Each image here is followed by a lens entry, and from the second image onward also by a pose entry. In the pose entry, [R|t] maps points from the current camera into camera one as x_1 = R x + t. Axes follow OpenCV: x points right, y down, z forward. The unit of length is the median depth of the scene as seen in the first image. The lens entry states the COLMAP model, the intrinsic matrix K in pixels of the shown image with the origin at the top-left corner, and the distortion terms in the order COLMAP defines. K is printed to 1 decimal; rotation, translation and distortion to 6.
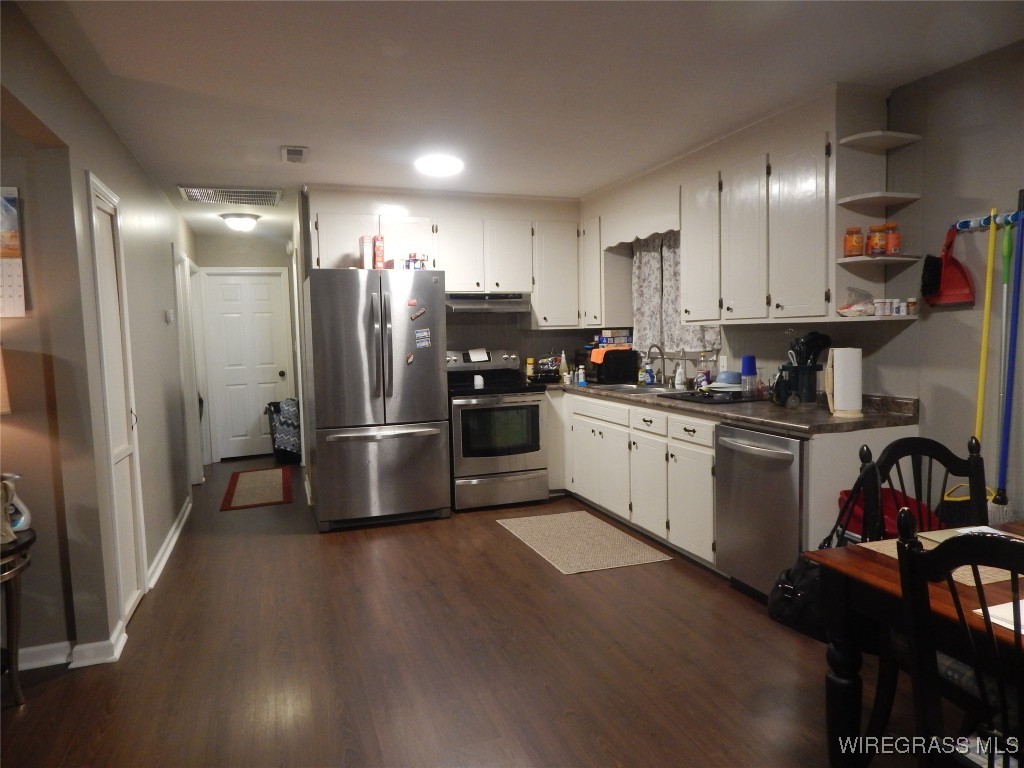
lens RADIAL K [[687.1, 0, 520.5], [0, 687.1, 383.4], [0, 0, 1]] dist [0.009370, -0.011938]
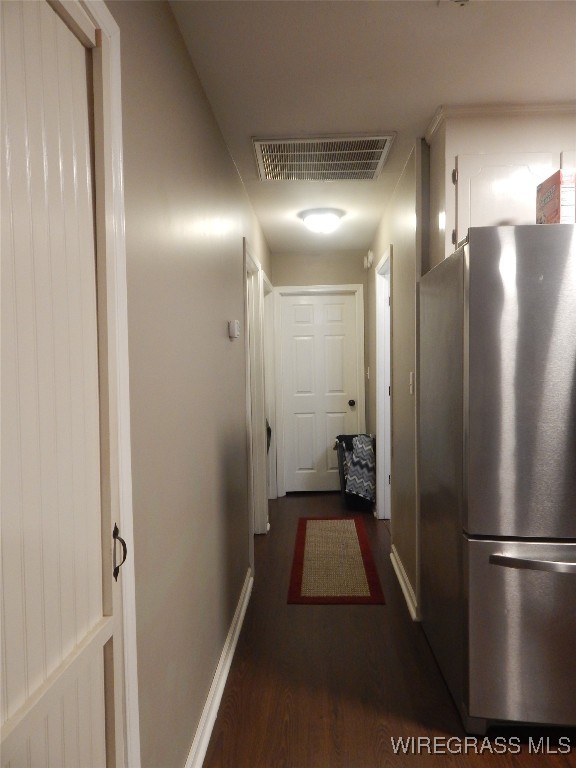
lens RADIAL K [[515.3, 0, 288.1], [0, 515.3, 384.8], [0, 0, 1]] dist [0.009370, -0.011938]
pose [[0.921640, 0.028280, -0.387014, -0.179137], [-0.039005, 0.999041, -0.019887, -0.023203], [0.386081, 0.033424, 0.921859, 0.379370]]
